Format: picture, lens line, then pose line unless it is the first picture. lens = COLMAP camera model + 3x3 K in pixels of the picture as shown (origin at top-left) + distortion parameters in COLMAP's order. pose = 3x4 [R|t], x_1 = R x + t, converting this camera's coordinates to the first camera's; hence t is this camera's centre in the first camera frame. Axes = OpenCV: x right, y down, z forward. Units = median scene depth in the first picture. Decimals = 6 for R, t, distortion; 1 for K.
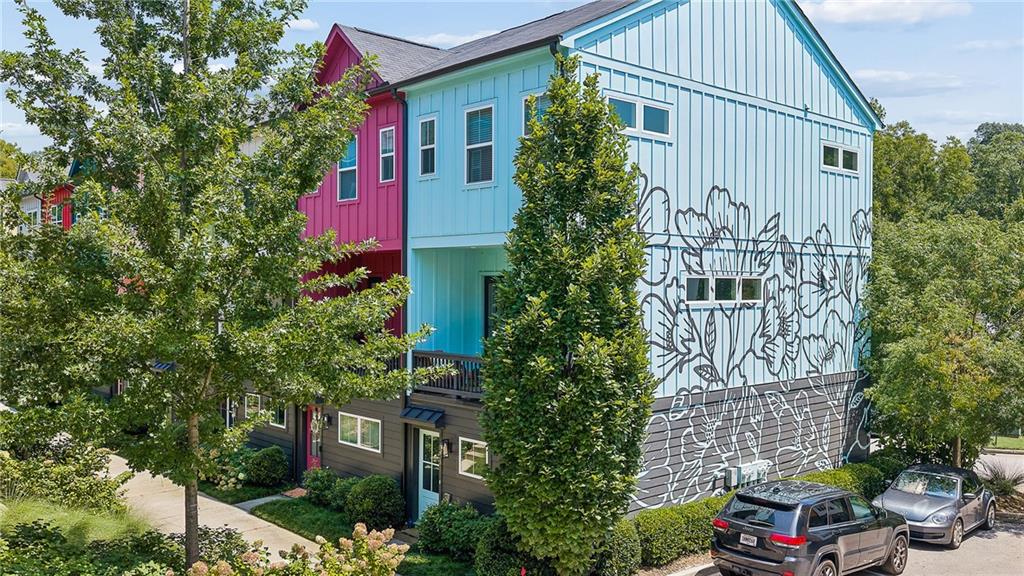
lens RADIAL K [[835.8, 0, 518.3], [0, 835.8, 289.6], [0, 0, 1]] dist [-0.016184, -0.022387]
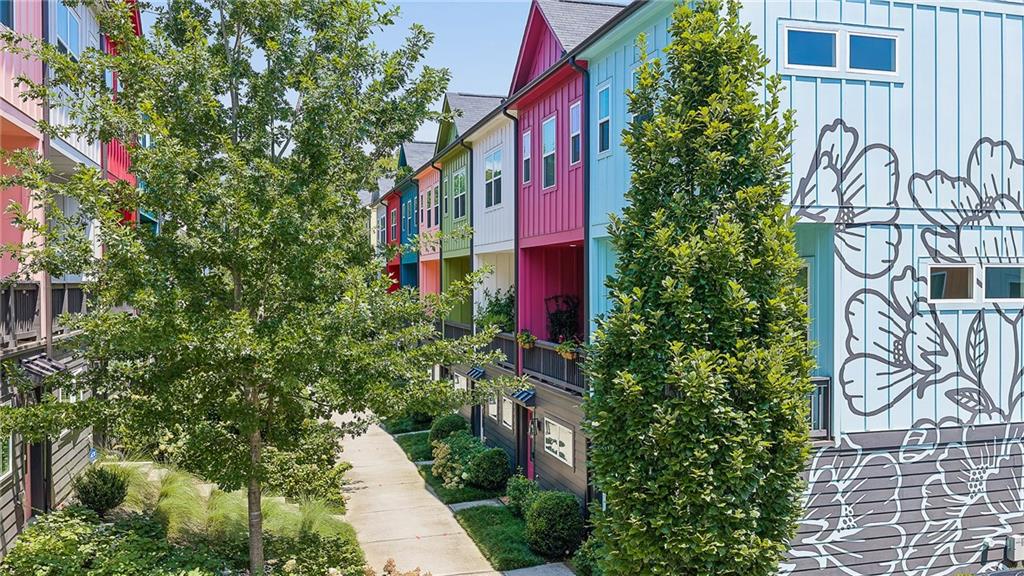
lens RADIAL K [[835.8, 0, 508.6], [0, 835.8, 286.0], [0, 0, 1]] dist [-0.016184, -0.022387]
pose [[0.890843, -0.002412, -0.454304, 0.203309], [0.003354, 0.999994, 0.001269, 0.000063], [0.454298, -0.002654, 0.890846, 0.192708]]
